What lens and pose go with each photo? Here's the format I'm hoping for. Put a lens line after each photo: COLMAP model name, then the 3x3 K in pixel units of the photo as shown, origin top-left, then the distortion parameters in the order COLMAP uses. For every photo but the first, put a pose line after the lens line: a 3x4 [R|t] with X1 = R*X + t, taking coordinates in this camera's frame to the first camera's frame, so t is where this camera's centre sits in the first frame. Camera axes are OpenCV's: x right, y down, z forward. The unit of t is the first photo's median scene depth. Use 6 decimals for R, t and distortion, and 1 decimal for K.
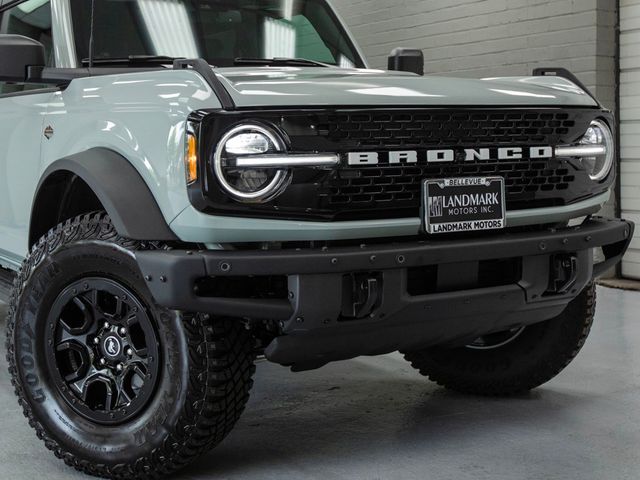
lens RADIAL K [[964.3, 0, 231.9], [0, 964.3, 202.2], [0, 0, 1]] dist [-0.006931, 0.095498]
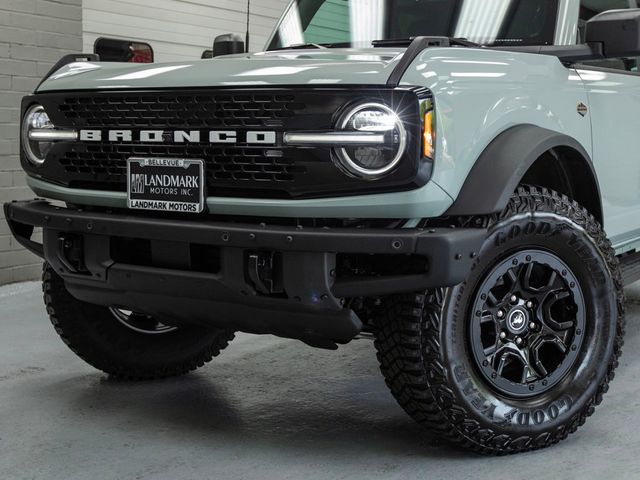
lens RADIAL K [[1007.7, 0, 319.5], [0, 1007.7, 165.6], [0, 0, 1]] dist [0.013695, -0.025825]
pose [[0.469116, 0.060801, -0.881041, 1.269357], [-0.065422, 0.997279, 0.033988, -0.065436], [0.880710, 0.041695, 0.471817, 0.645244]]
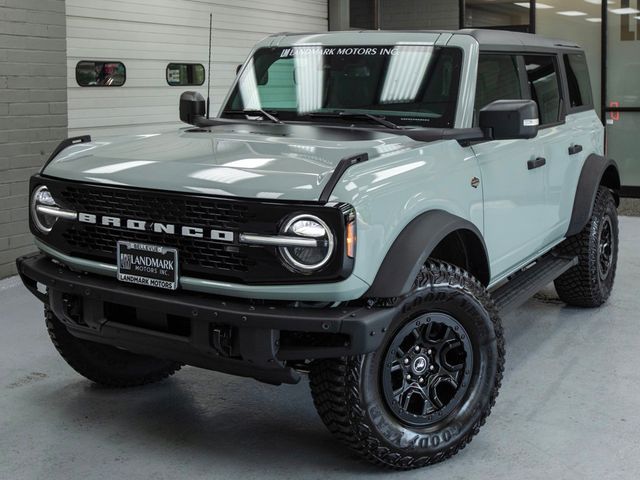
lens RADIAL K [[894.6, 0, 281.7], [0, 894.6, 142.0], [0, 0, 1]] dist [0.014829, -0.024129]
pose [[0.483349, 0.095884, -0.870161, 1.388225], [-0.067708, 0.995101, 0.072041, -0.266736], [0.872806, 0.024096, 0.487473, 0.566337]]
